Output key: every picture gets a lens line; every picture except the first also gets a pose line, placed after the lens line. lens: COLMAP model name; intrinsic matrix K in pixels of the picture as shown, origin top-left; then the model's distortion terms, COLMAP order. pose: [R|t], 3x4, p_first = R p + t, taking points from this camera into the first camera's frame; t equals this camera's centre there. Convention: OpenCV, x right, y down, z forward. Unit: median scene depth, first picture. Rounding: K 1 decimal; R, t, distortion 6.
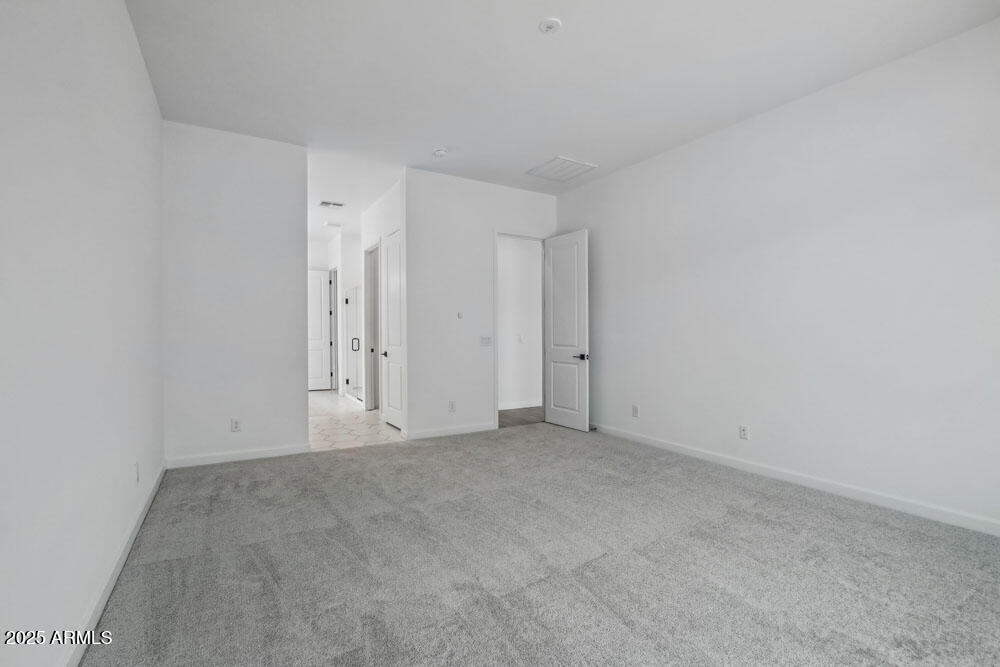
lens RADIAL K [[455.3, 0, 497.4], [0, 455.3, 332.0], [0, 0, 1]] dist [-0.026693, -0.000805]
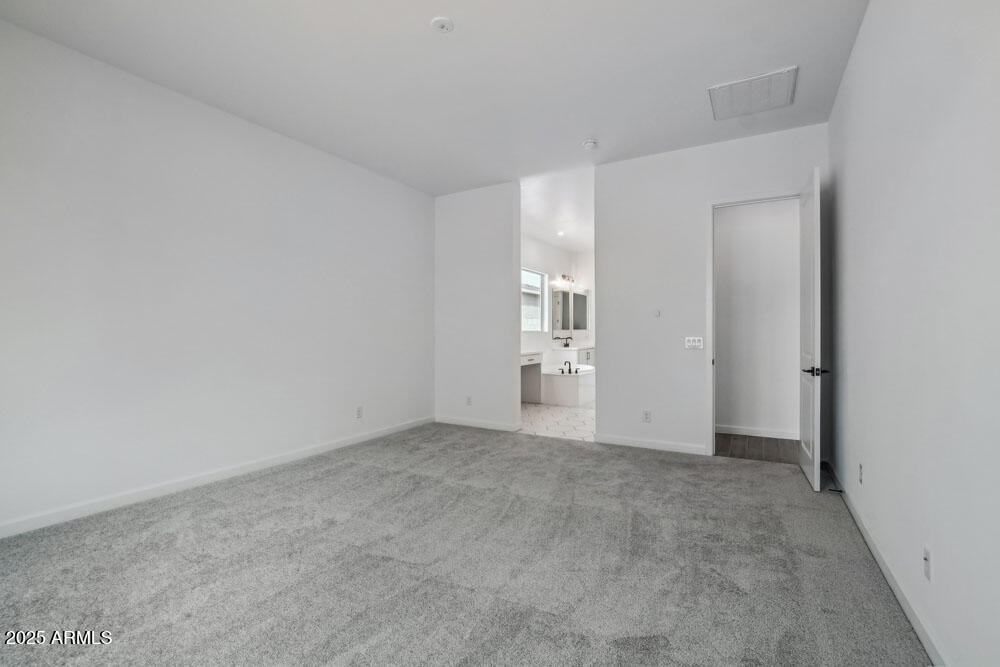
lens RADIAL K [[455.3, 0, 493.8], [0, 455.3, 336.0], [0, 0, 1]] dist [-0.026693, -0.000805]
pose [[0.474699, 0.007807, -0.880114, 0.811175], [0.003277, 0.999938, 0.010638, -0.003632], [0.880142, -0.007934, 0.474644, 0.483221]]
